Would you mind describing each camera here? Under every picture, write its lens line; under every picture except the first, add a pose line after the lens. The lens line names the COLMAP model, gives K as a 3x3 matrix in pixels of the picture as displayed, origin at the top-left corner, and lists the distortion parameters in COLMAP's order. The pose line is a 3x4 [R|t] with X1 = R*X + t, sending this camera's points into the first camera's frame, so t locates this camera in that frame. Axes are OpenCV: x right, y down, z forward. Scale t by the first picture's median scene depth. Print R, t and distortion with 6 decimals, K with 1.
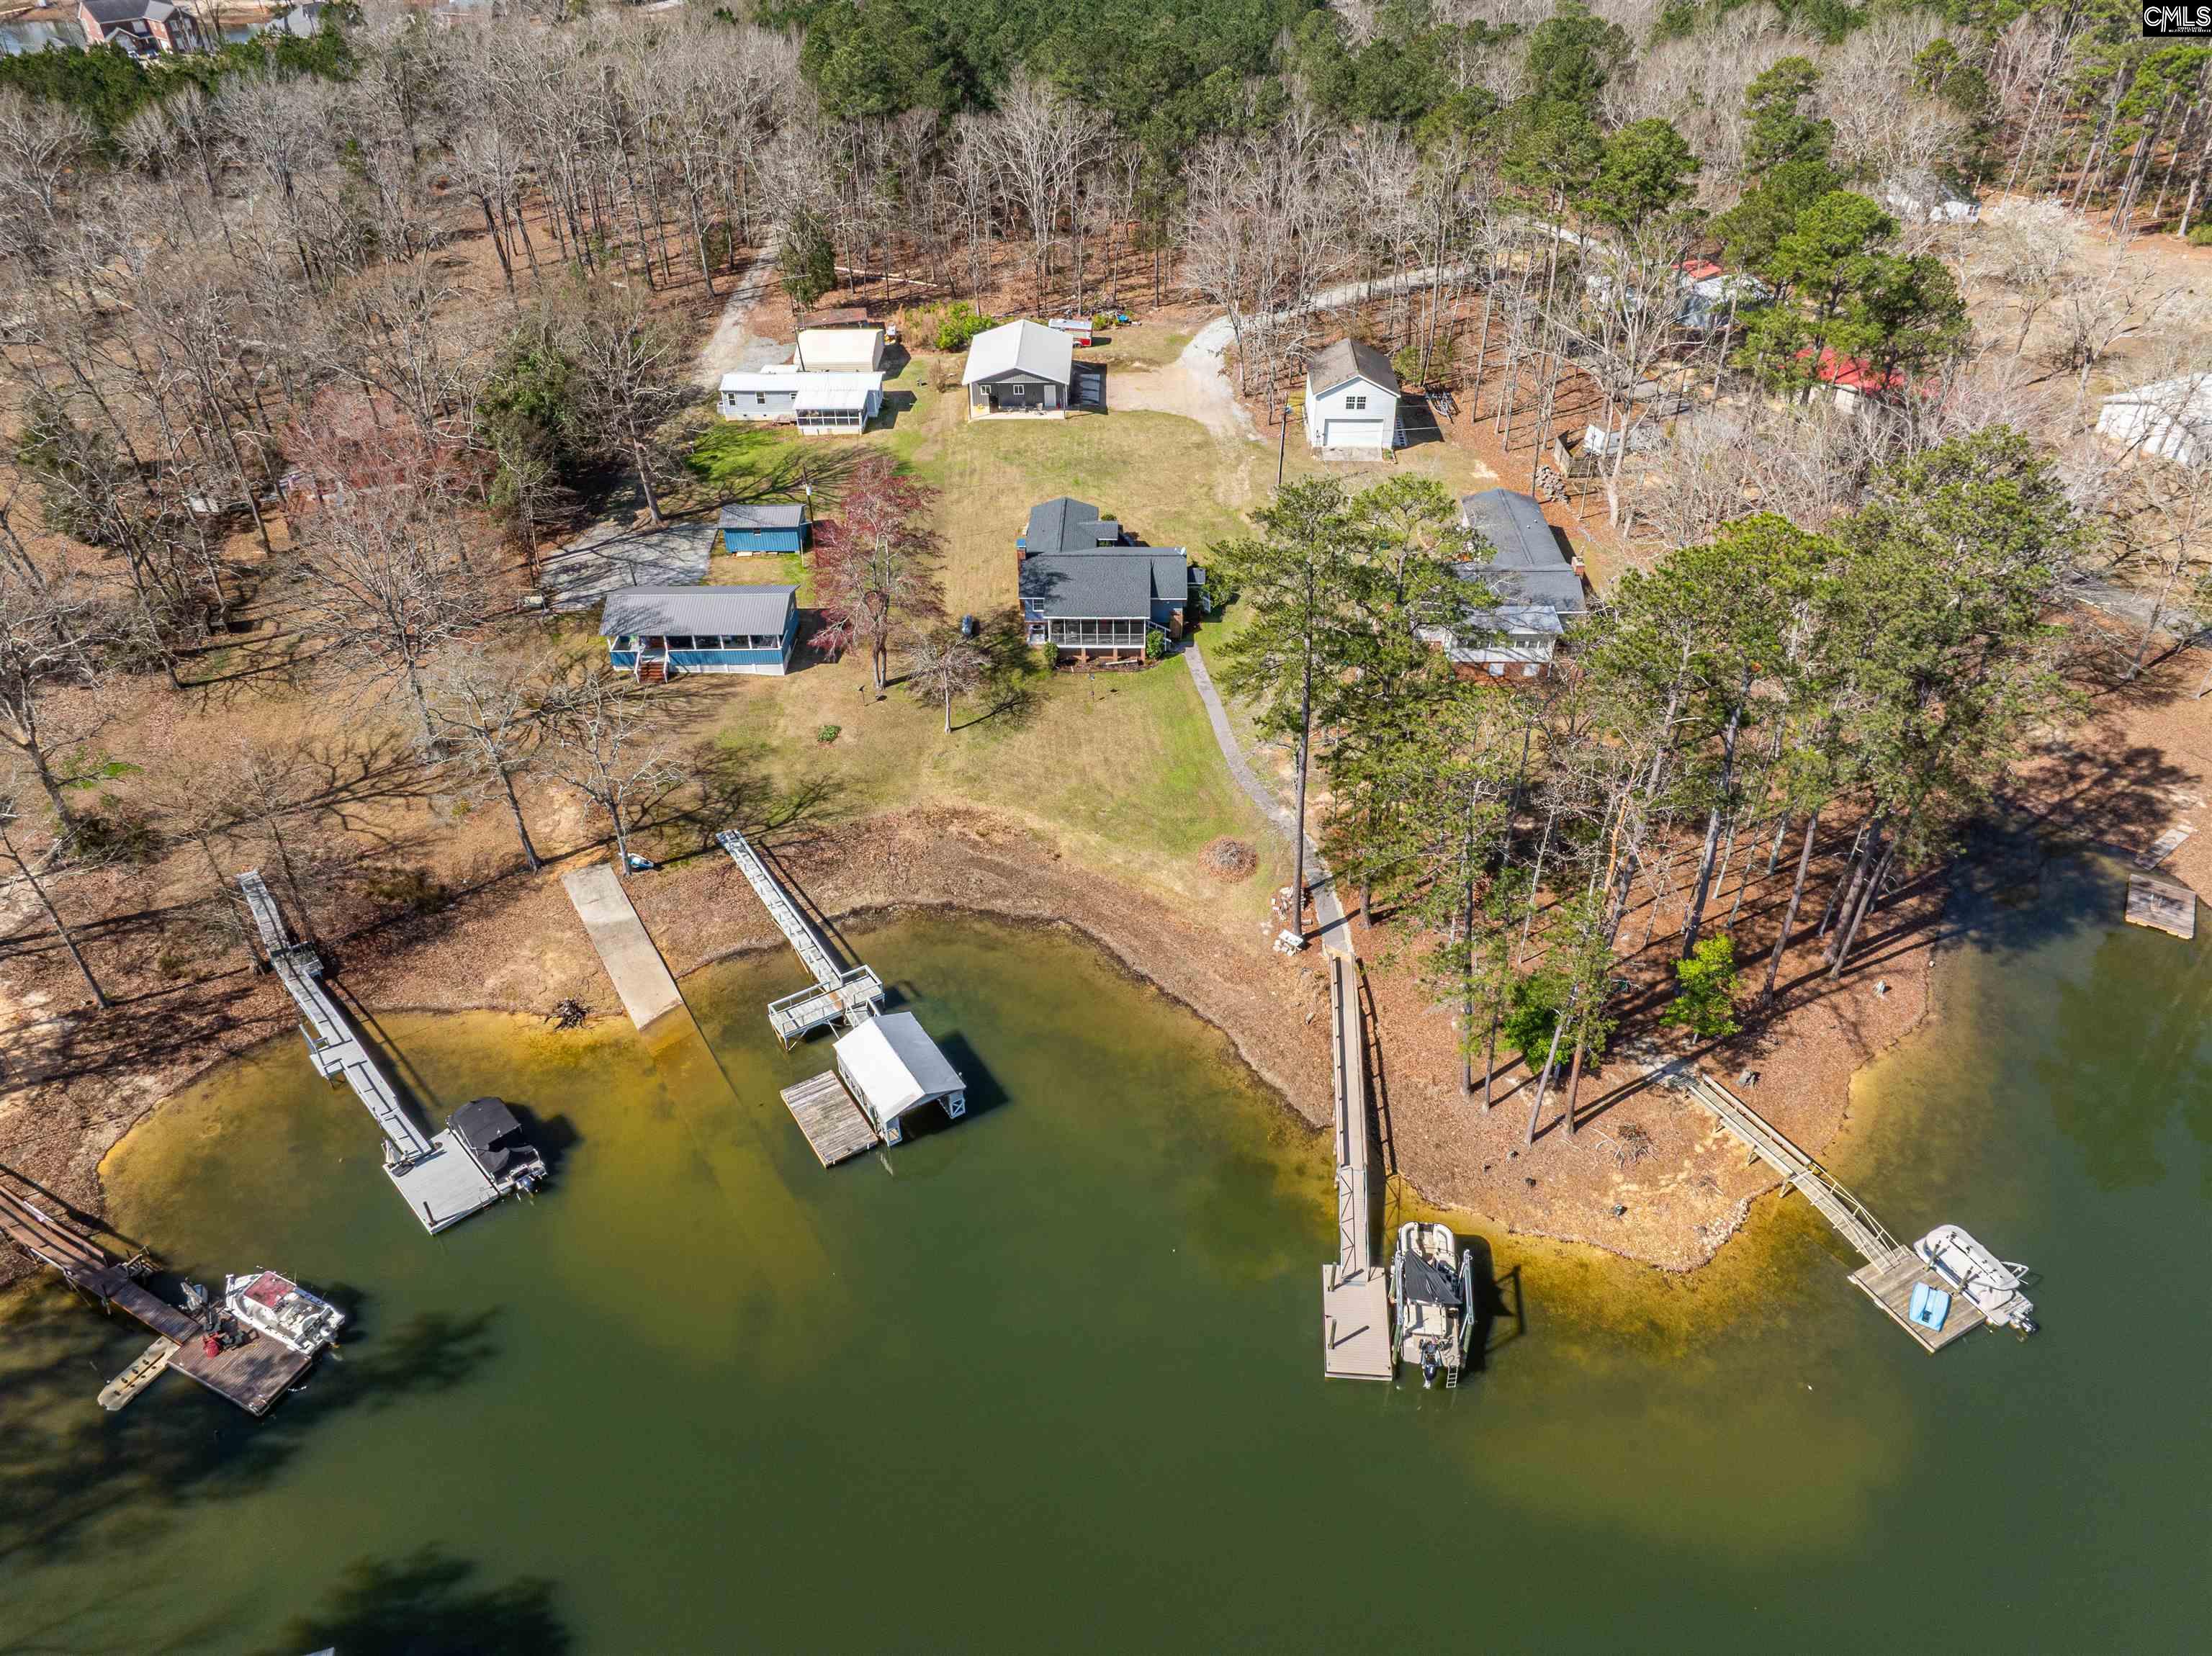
lens RADIAL K [[1542.3, 0, 1106.0], [0, 1542.3, 828.0], [0, 0, 1]] dist [-0.000879, -0.080085]
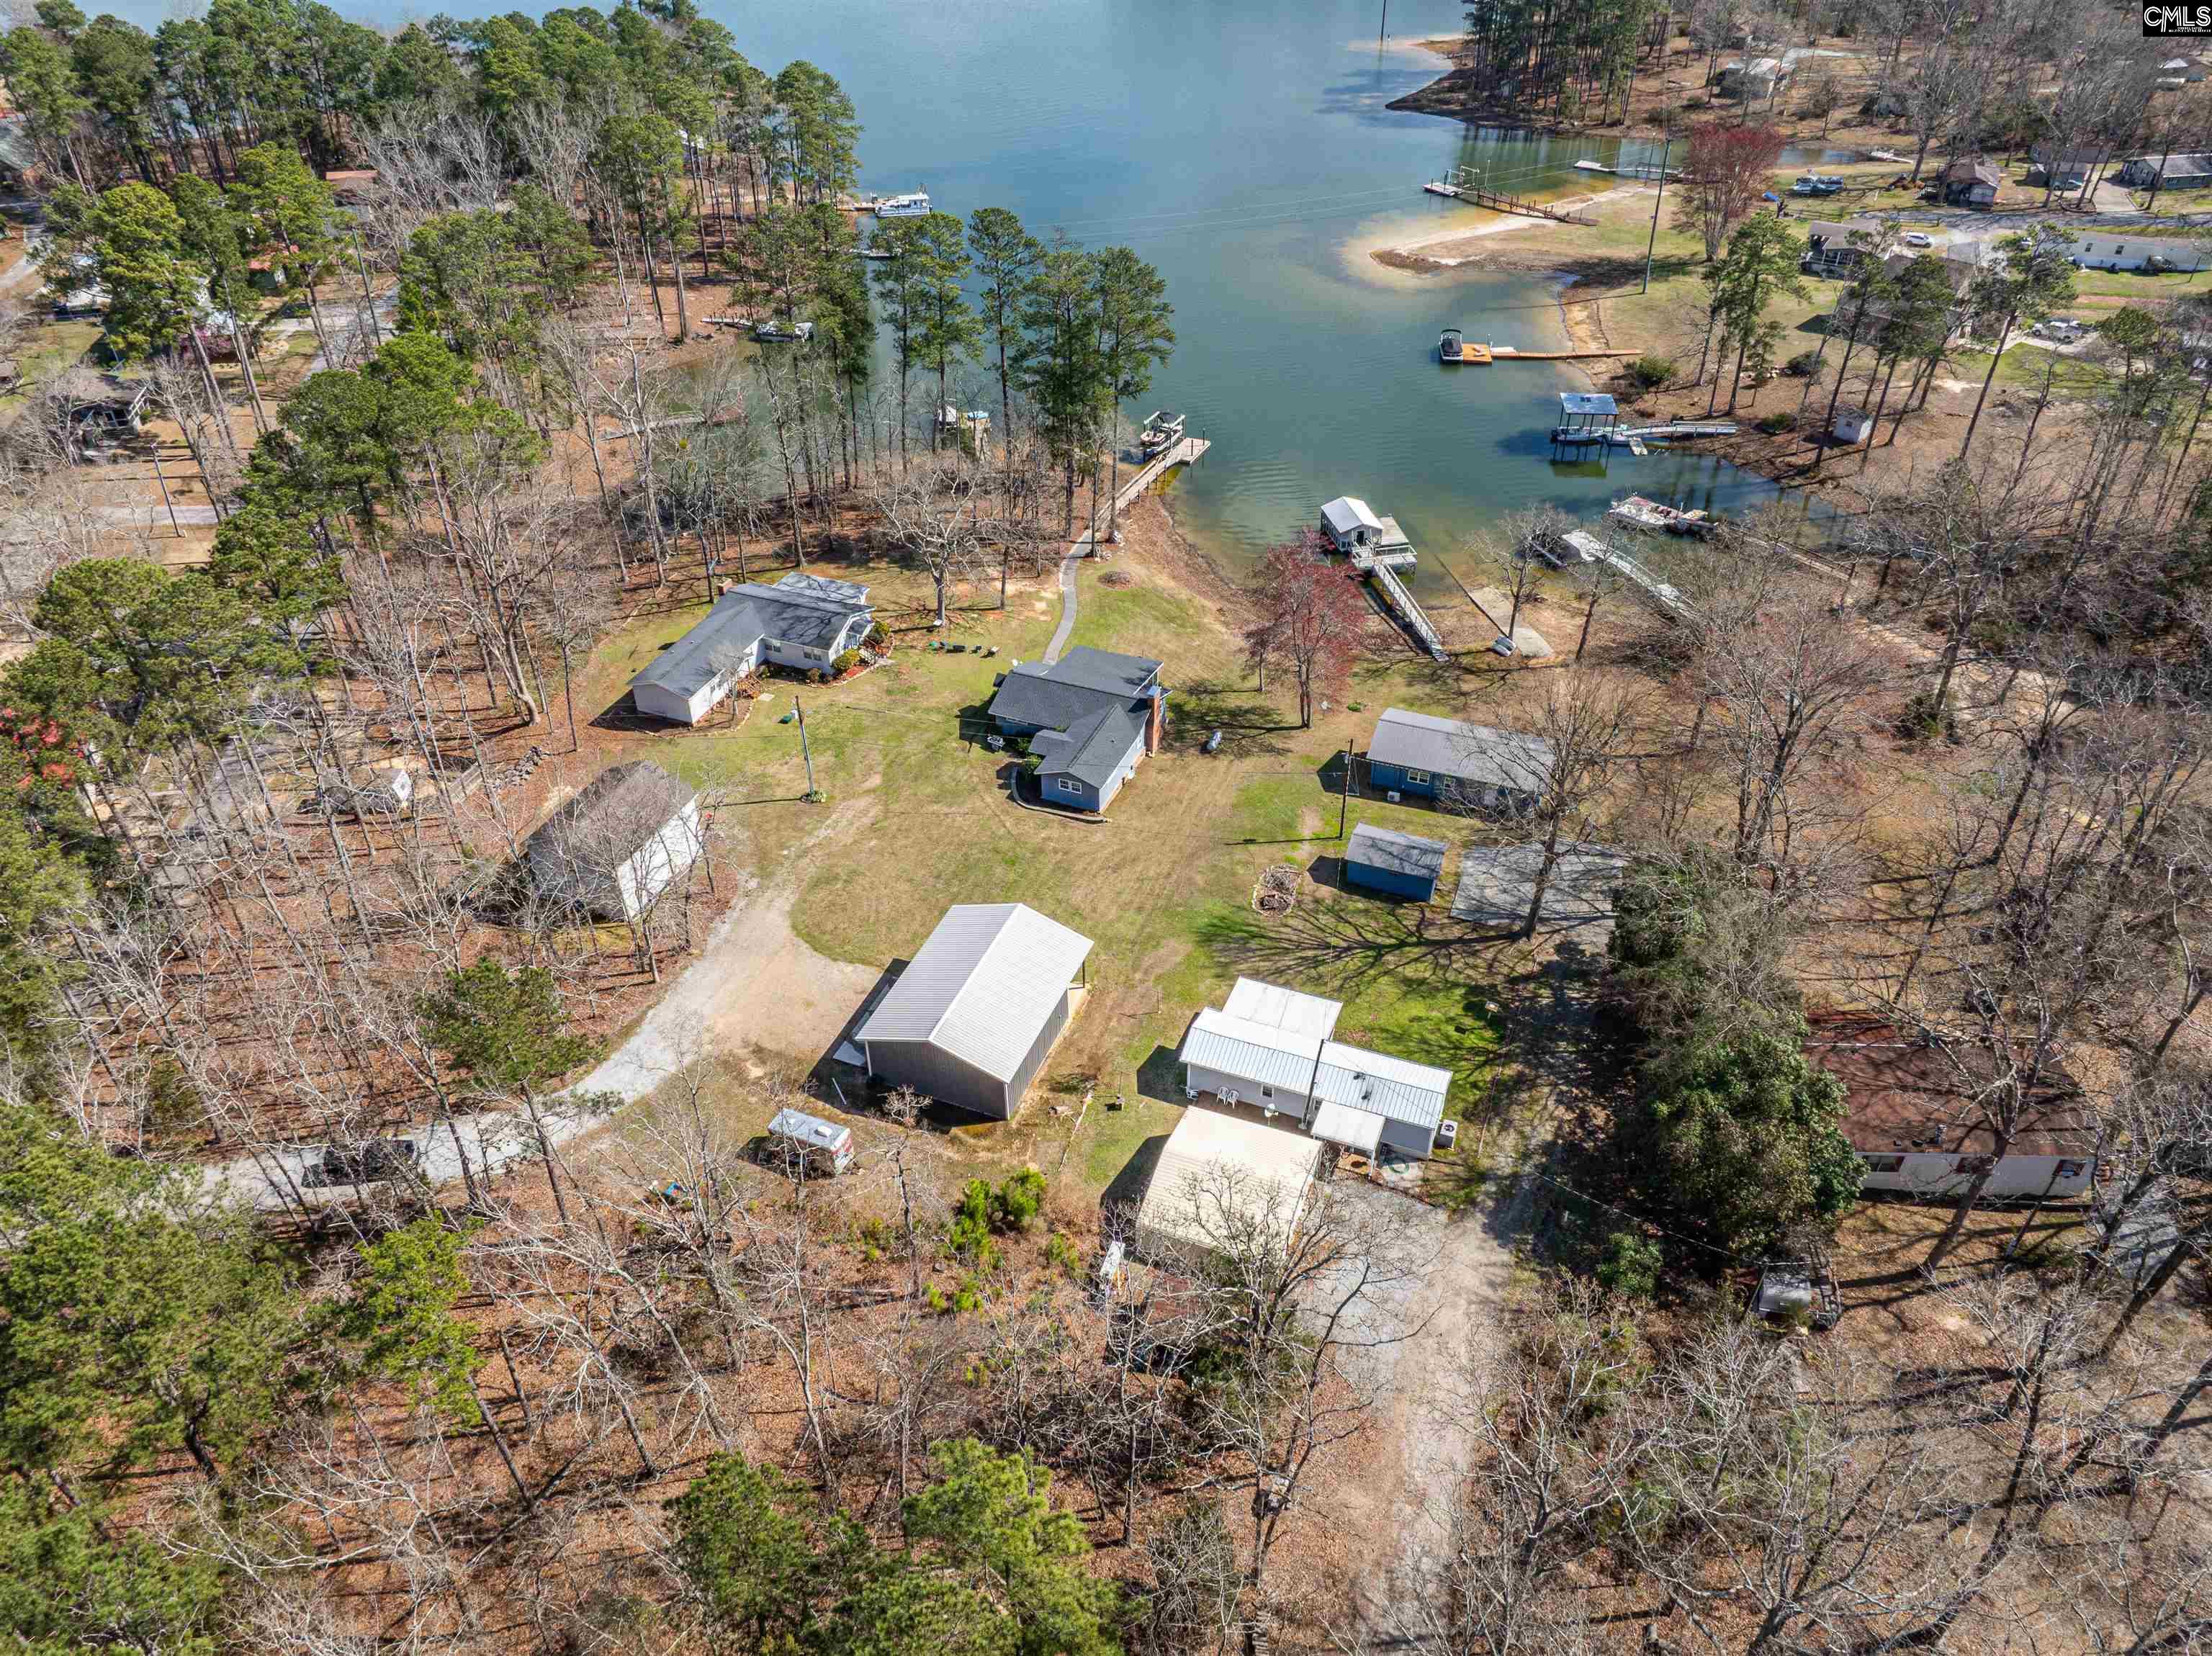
lens RADIAL K [[1548.3, 0, 1106.0], [0, 1548.3, 828.0], [0, 0, 1]] dist [-0.035304, 0.004265]
pose [[-0.932901, -0.216198, 0.288016, -0.403767], [0.216209, 0.303356, 0.928024, -1.324447], [-0.288008, 0.928027, -0.236257, 1.586473]]
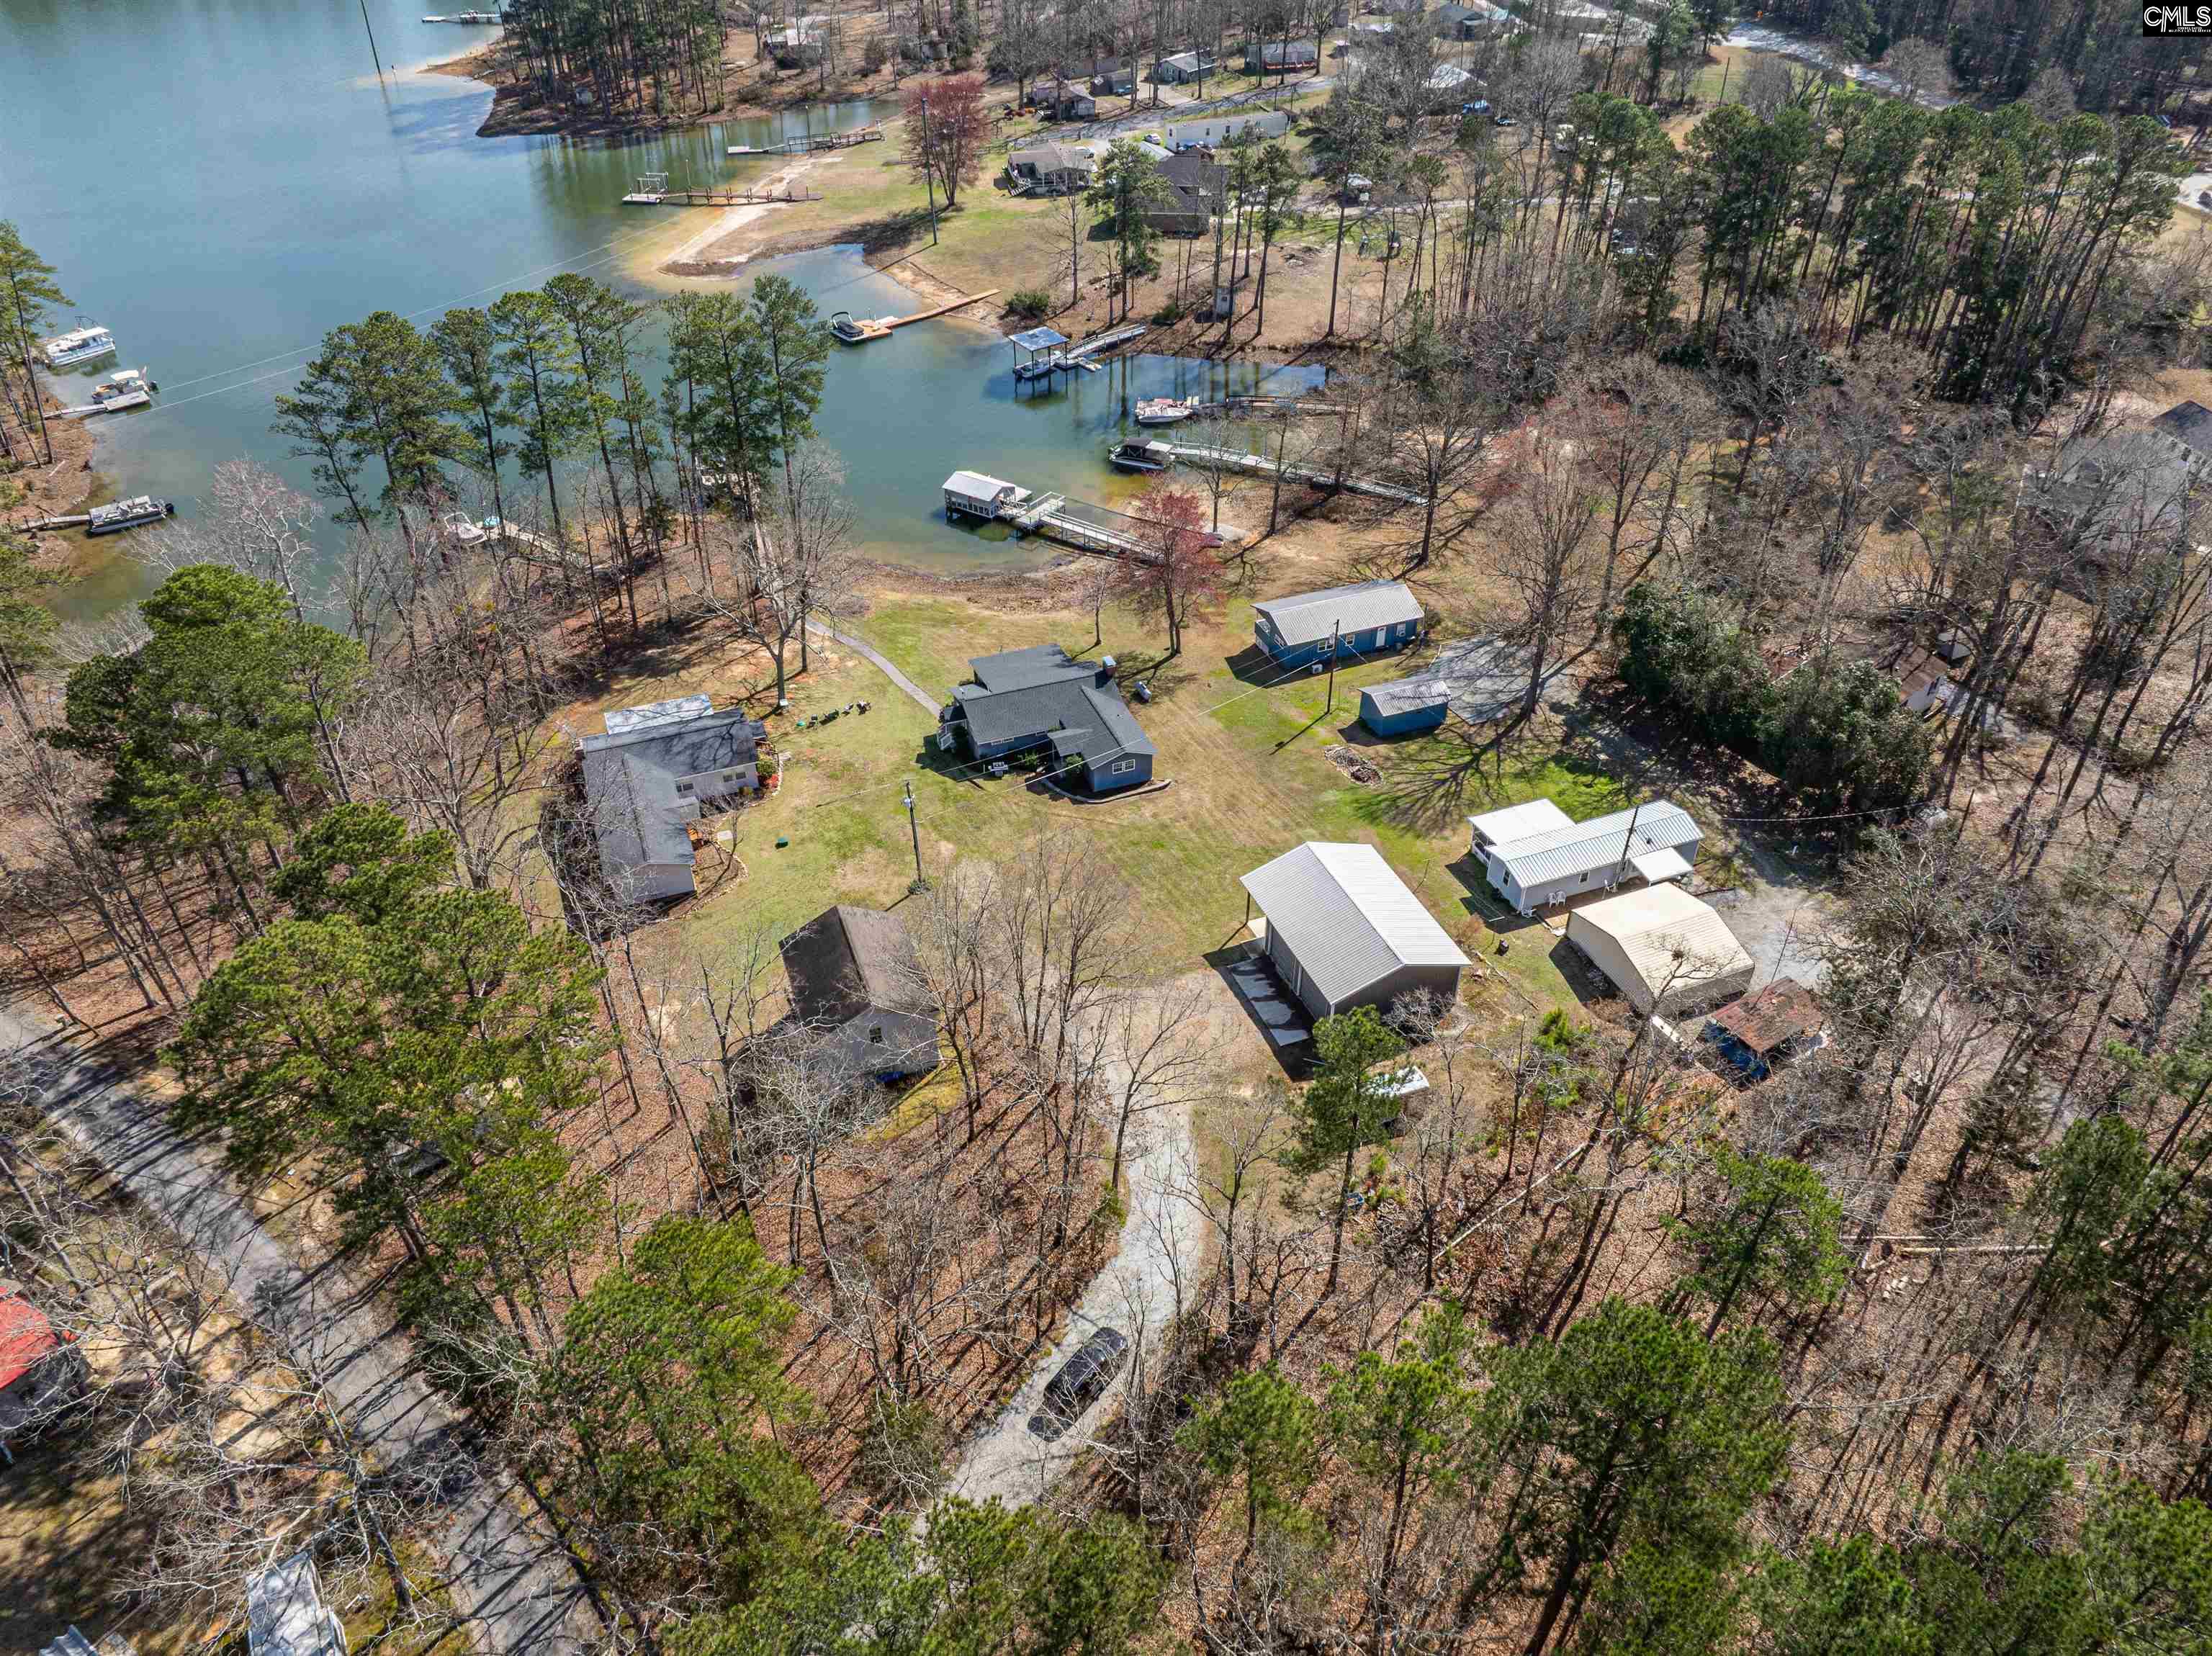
lens RADIAL K [[1548.3, 0, 1106.0], [0, 1548.3, 828.0], [0, 0, 1]] dist [-0.035304, 0.004265]
pose [[-0.928791, 0.222895, -0.296083, 0.345630], [-0.222551, 0.303383, 0.926515, -1.348666], [0.296342, 0.926432, -0.232173, 1.607291]]
